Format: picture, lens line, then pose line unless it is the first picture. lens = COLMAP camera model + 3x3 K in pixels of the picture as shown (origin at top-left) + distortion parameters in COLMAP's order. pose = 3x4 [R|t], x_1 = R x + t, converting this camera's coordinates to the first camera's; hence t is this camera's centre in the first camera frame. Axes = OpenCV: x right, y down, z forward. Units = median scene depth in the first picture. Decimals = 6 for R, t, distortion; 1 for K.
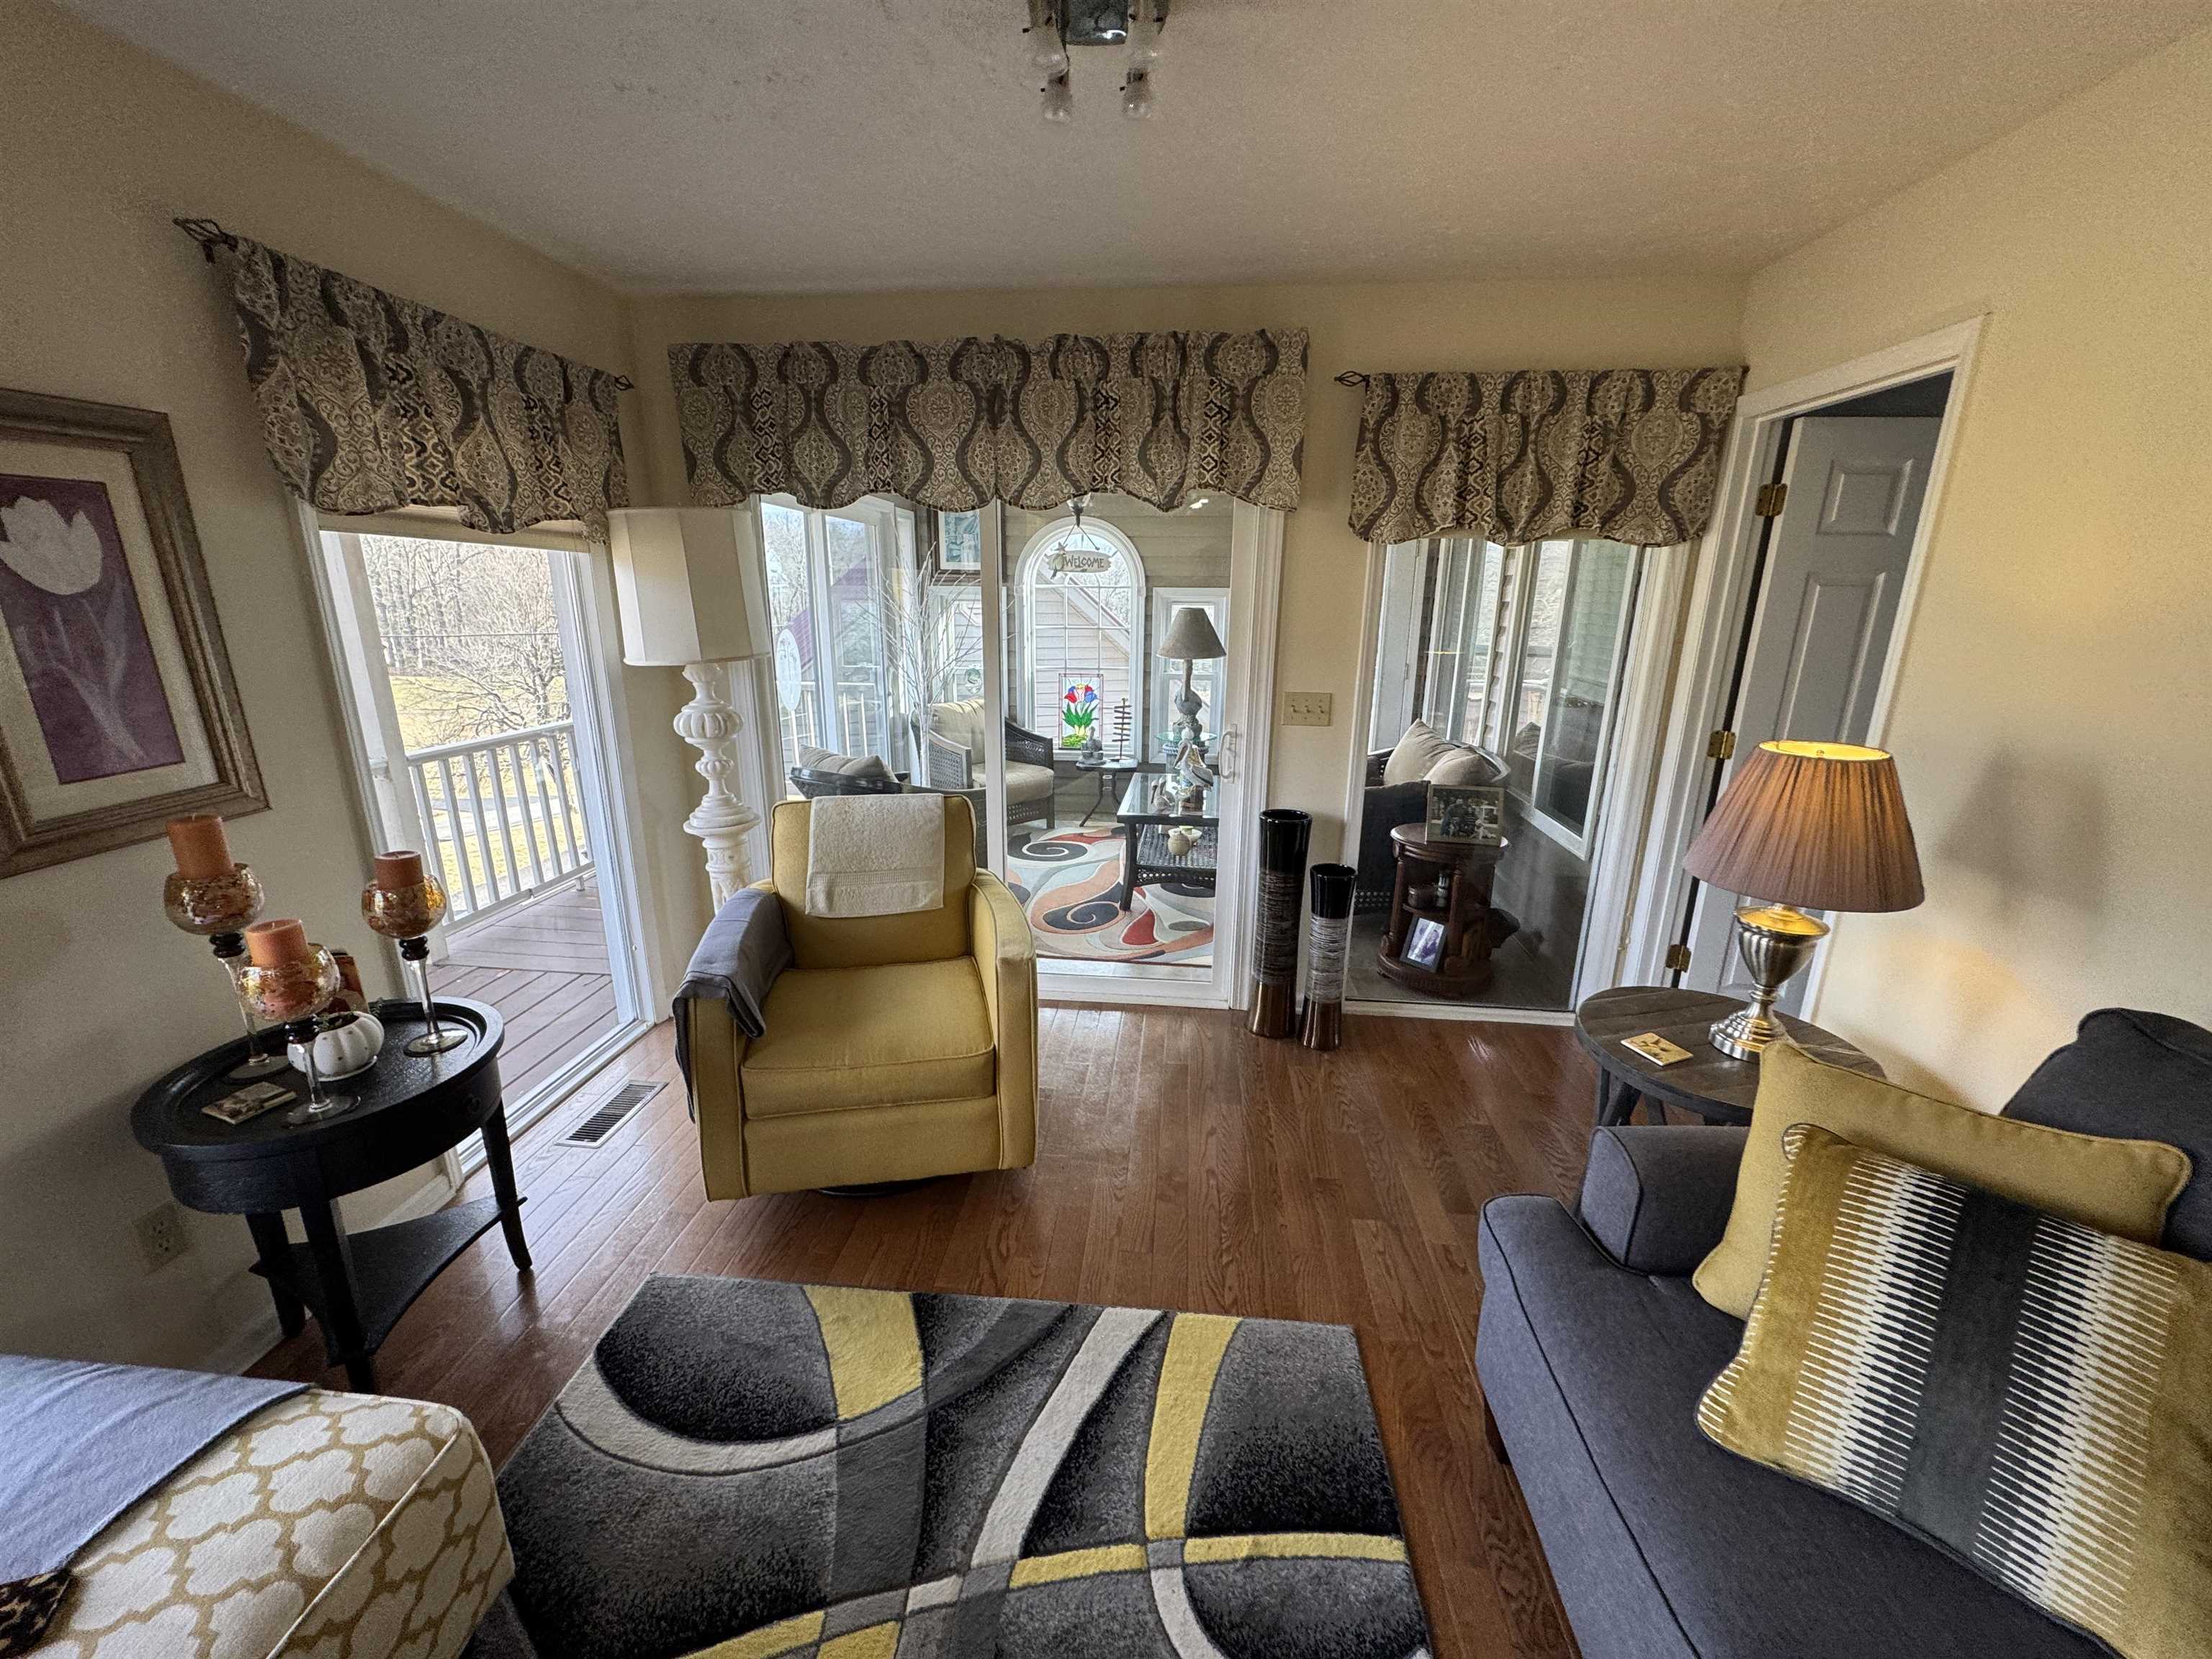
lens RADIAL K [[876.0, 0, 1104.4], [0, 876.0, 827.7], [0, 0, 1]] dist [-0.002184, 0.000223]
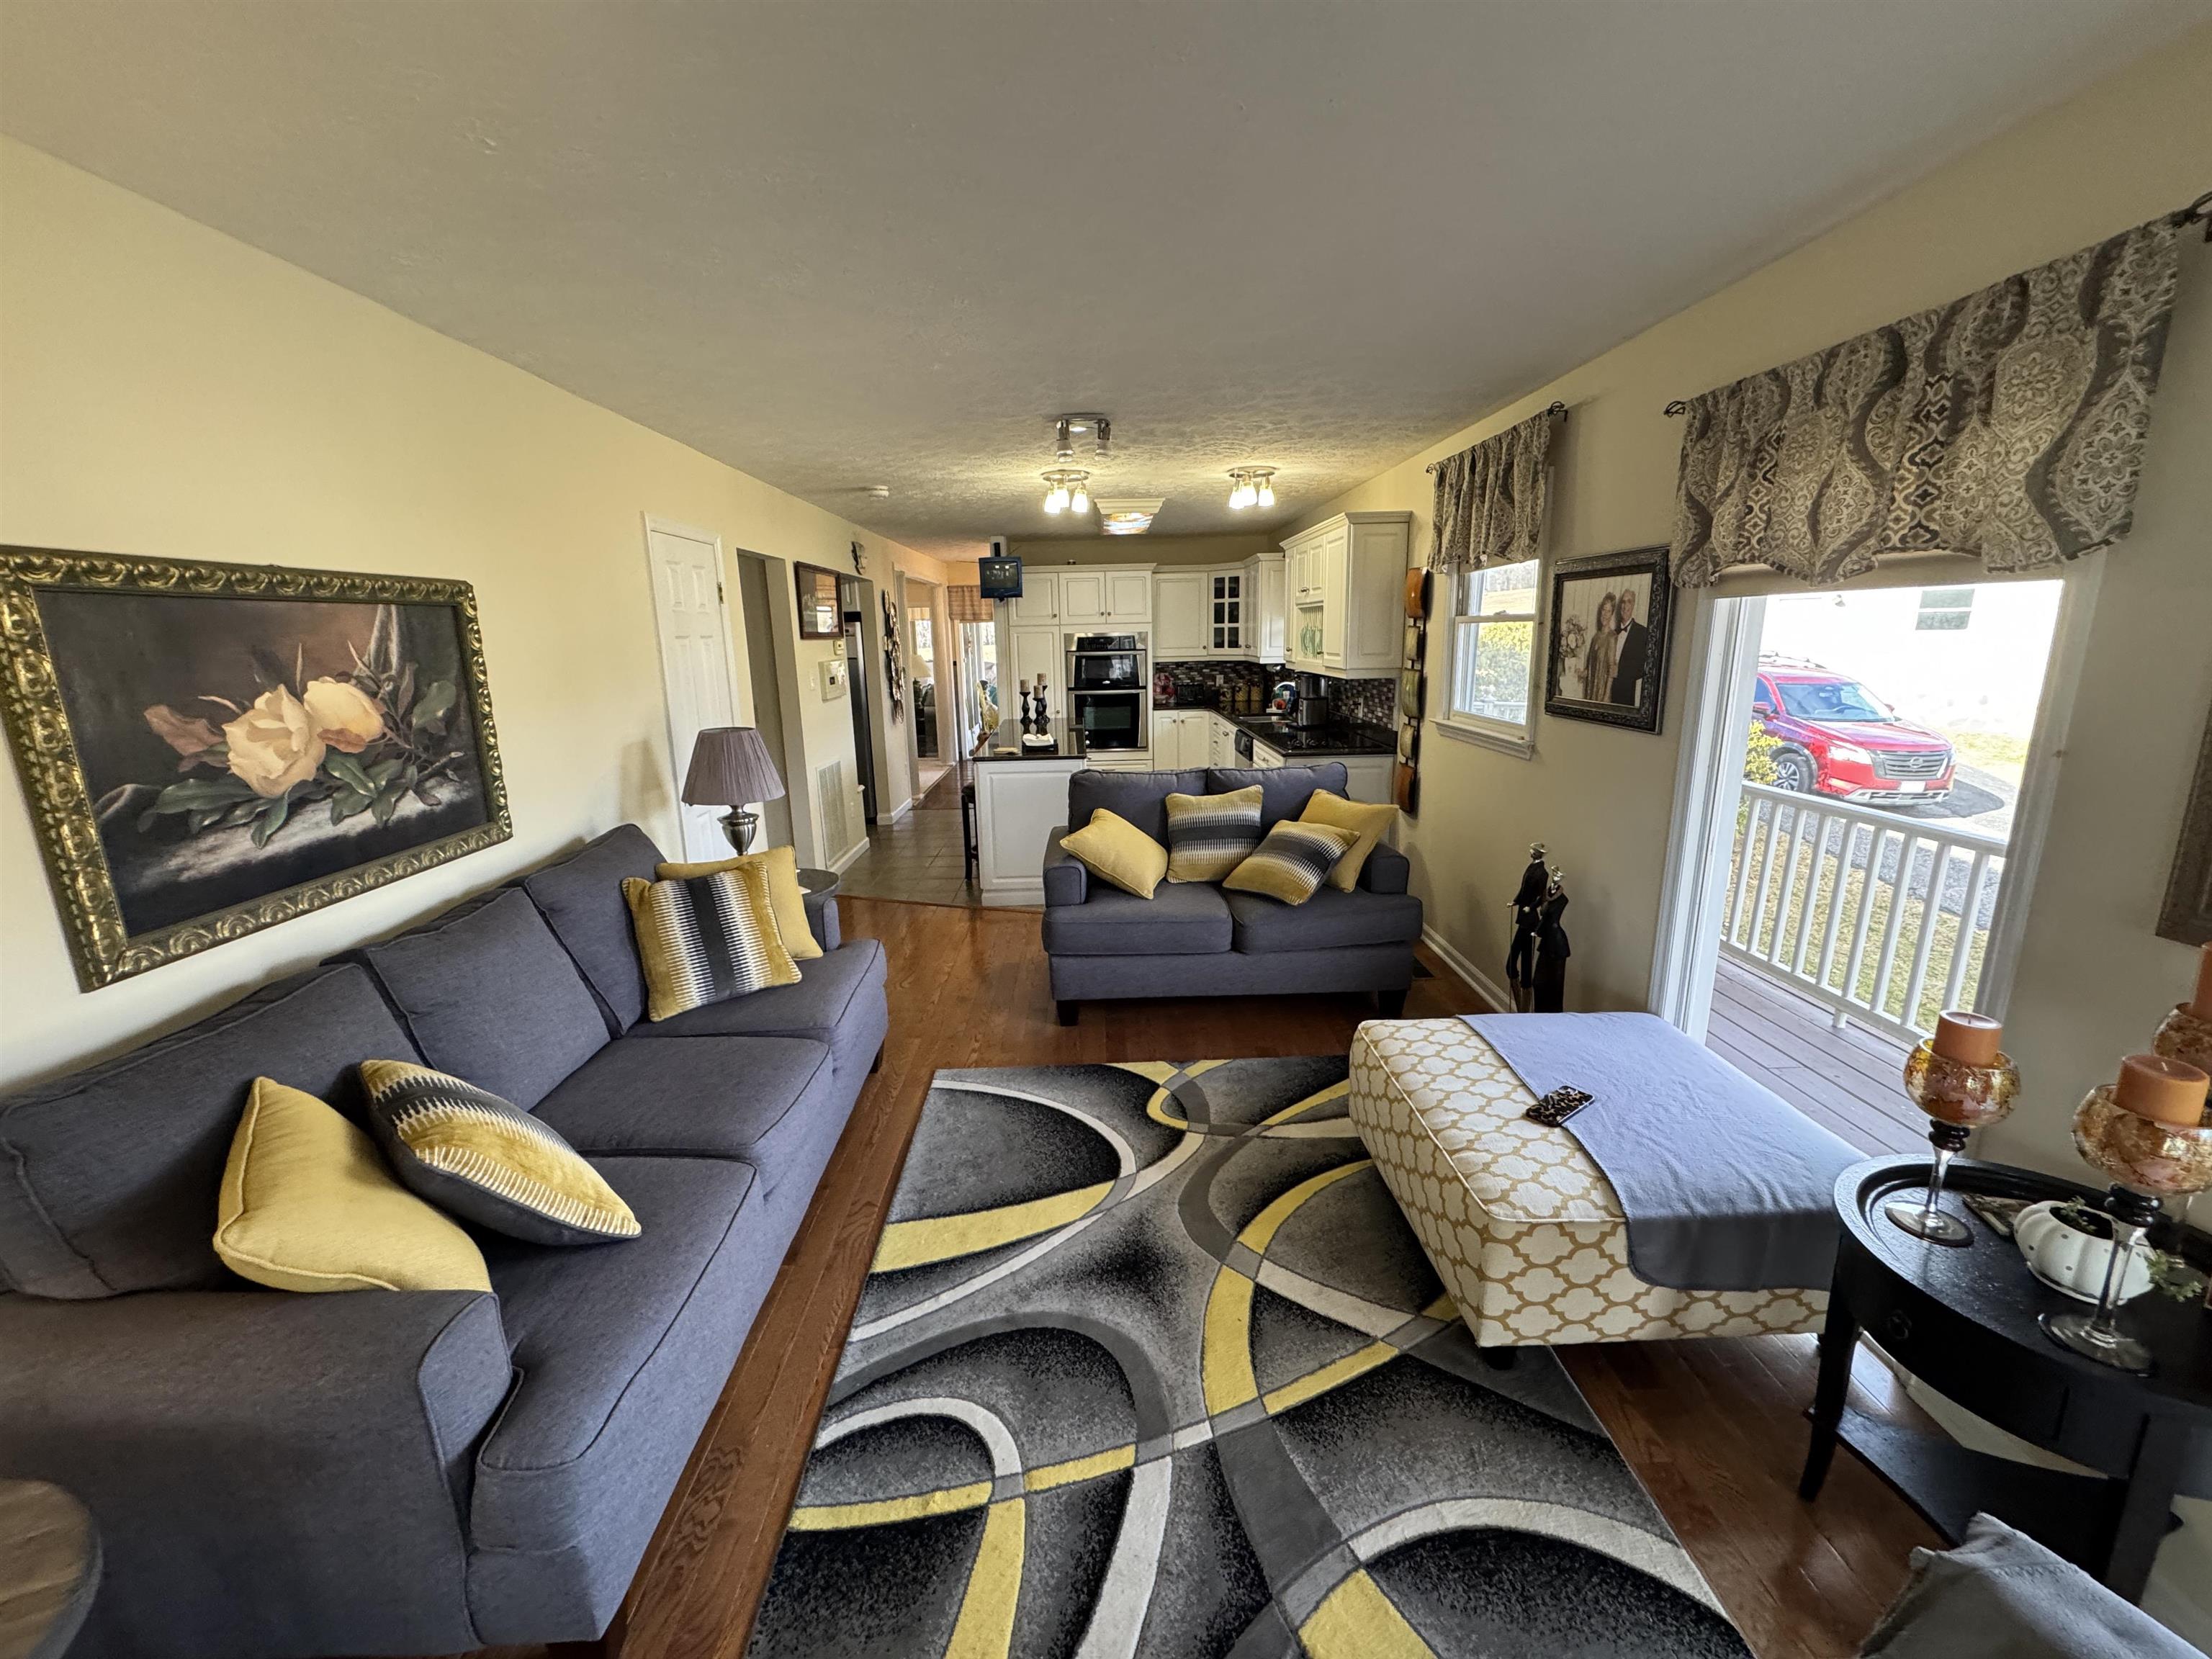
lens RADIAL K [[876.6, 0, 1102.8], [0, 876.6, 826.9], [0, 0, 1]] dist [-0.001665, 0.000206]
pose [[-0.993856, 0.036614, -0.104450, 0.034519], [-0.016524, 0.884040, 0.467119, -0.475966], [0.109441, 0.465975, -0.878004, 1.611792]]
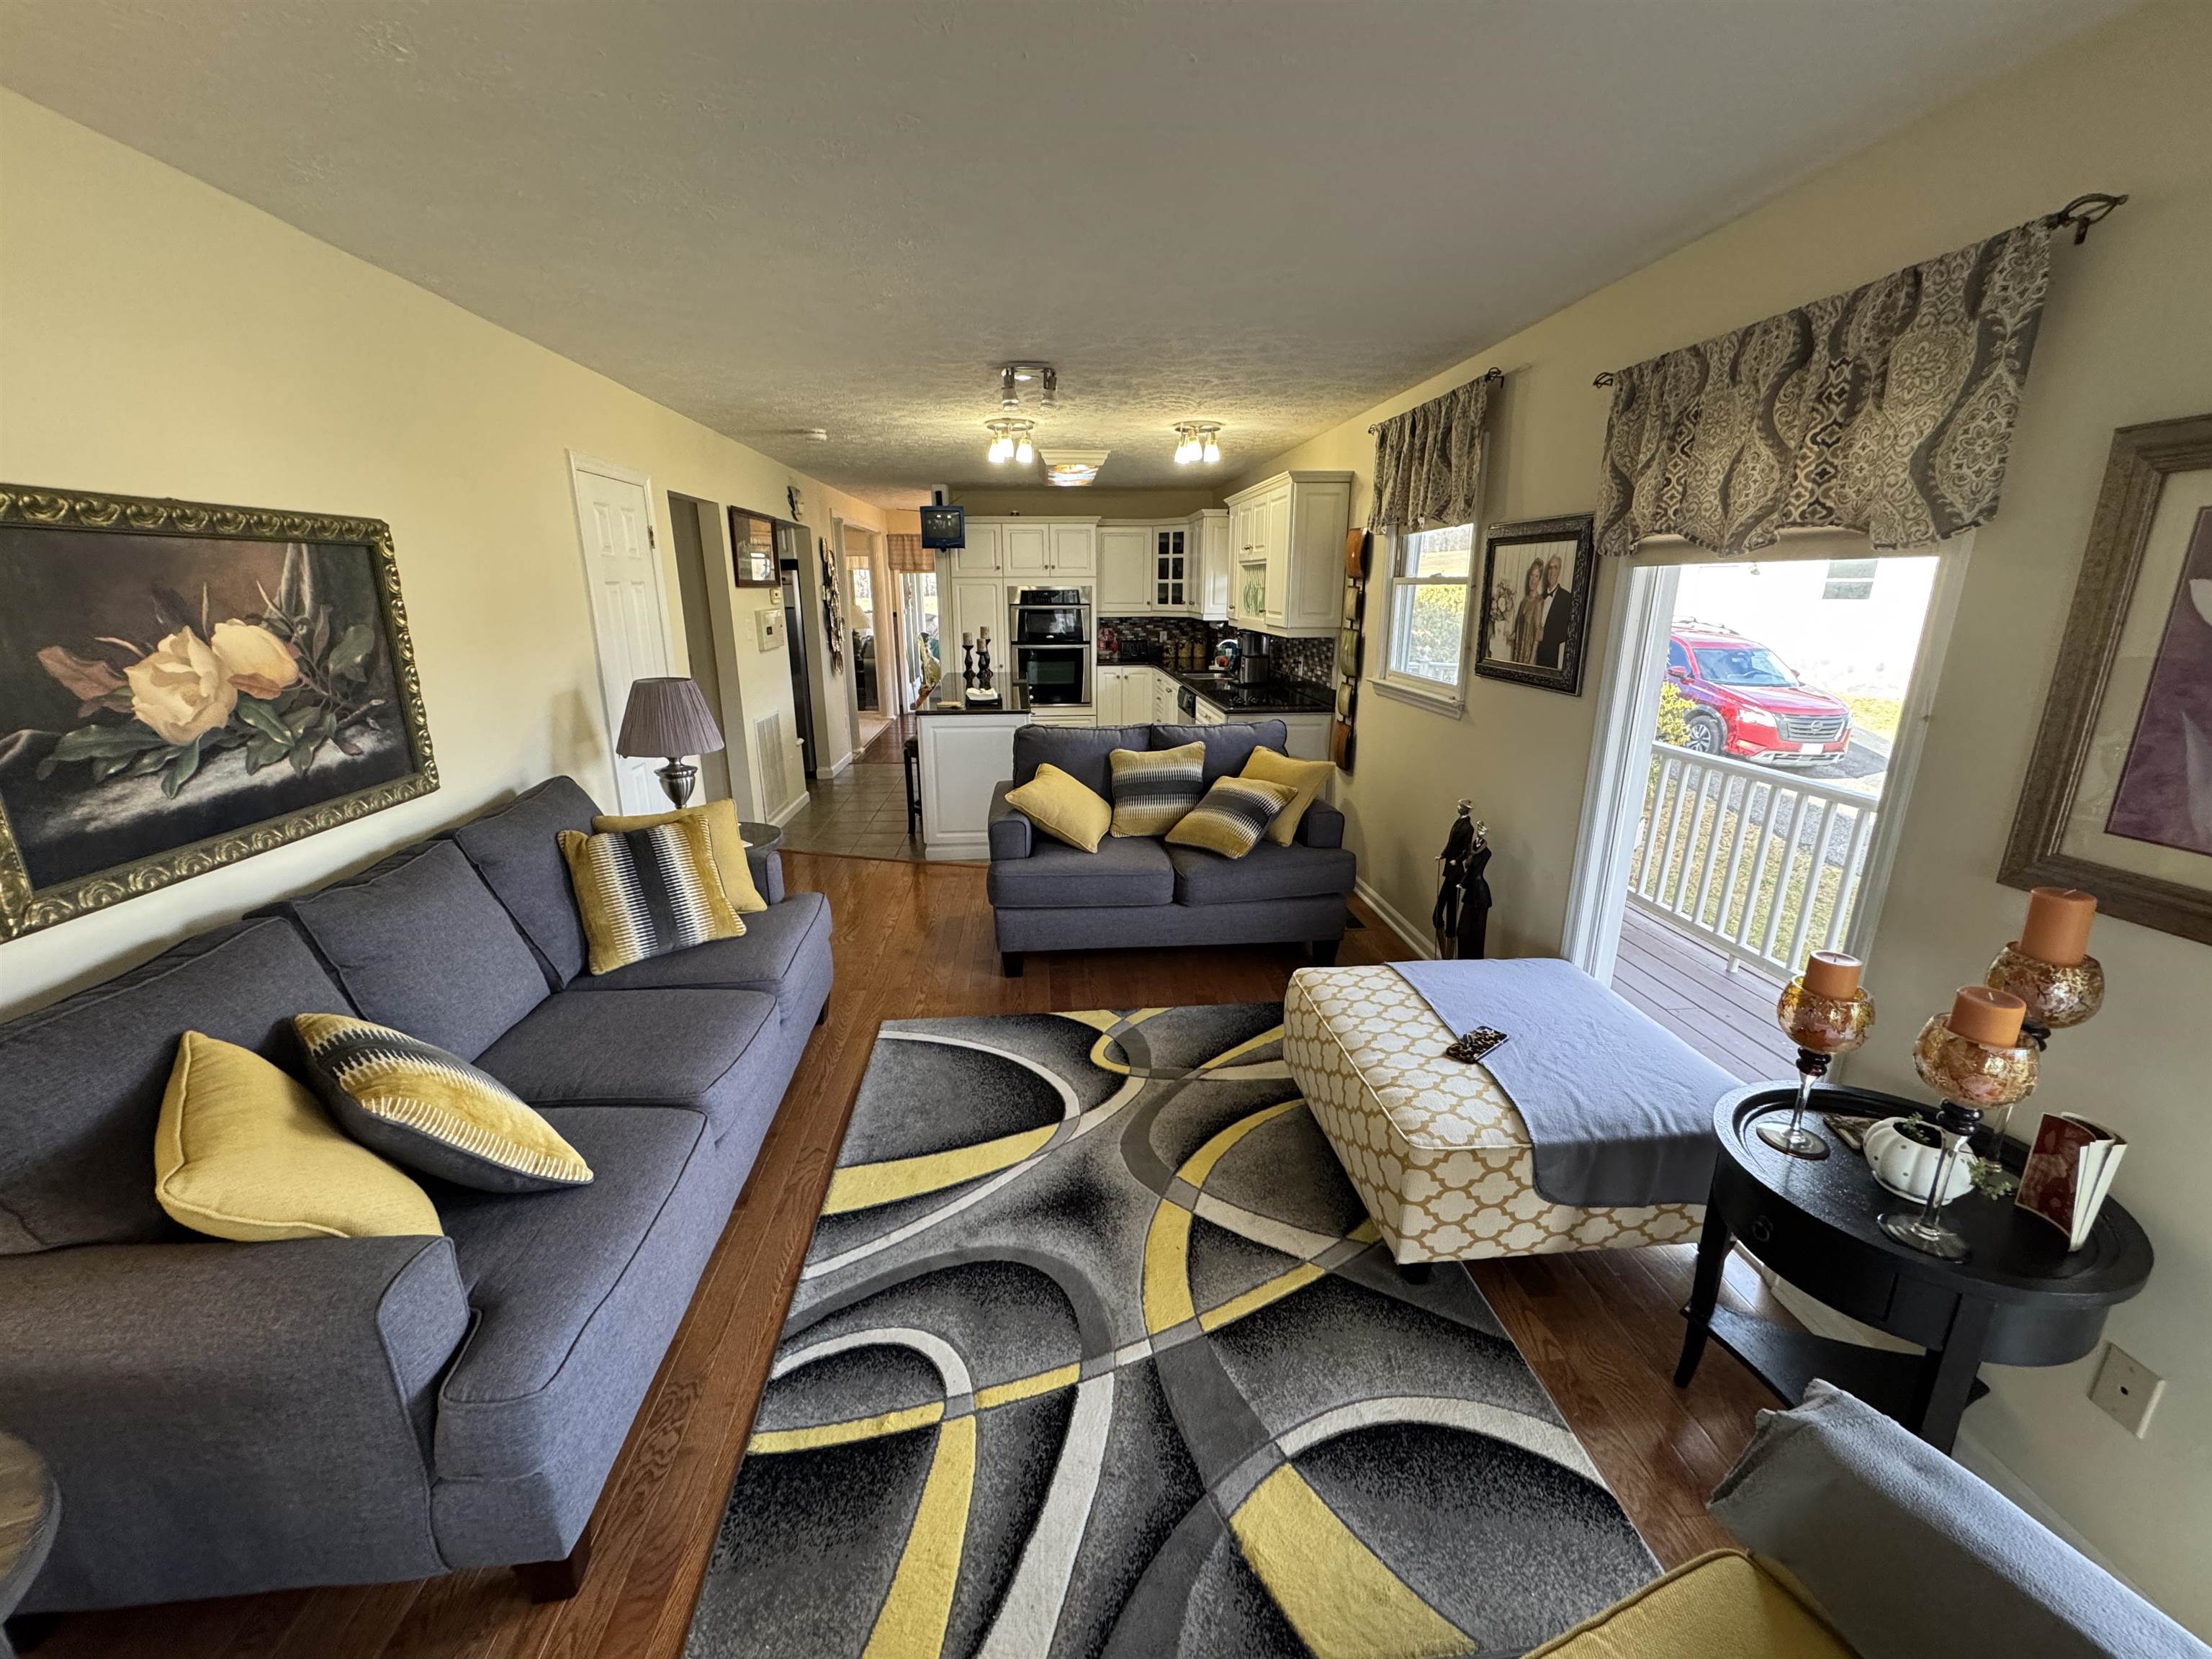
lens RADIAL K [[876.6, 0, 1102.8], [0, 876.6, 826.9], [0, 0, 1]] dist [-0.001665, 0.000206]
pose [[-0.985016, 0.039705, -0.167833, 0.045768], [-0.052002, 0.859470, 0.508535, -0.488349], [0.164439, 0.509642, -0.844526, 1.641381]]
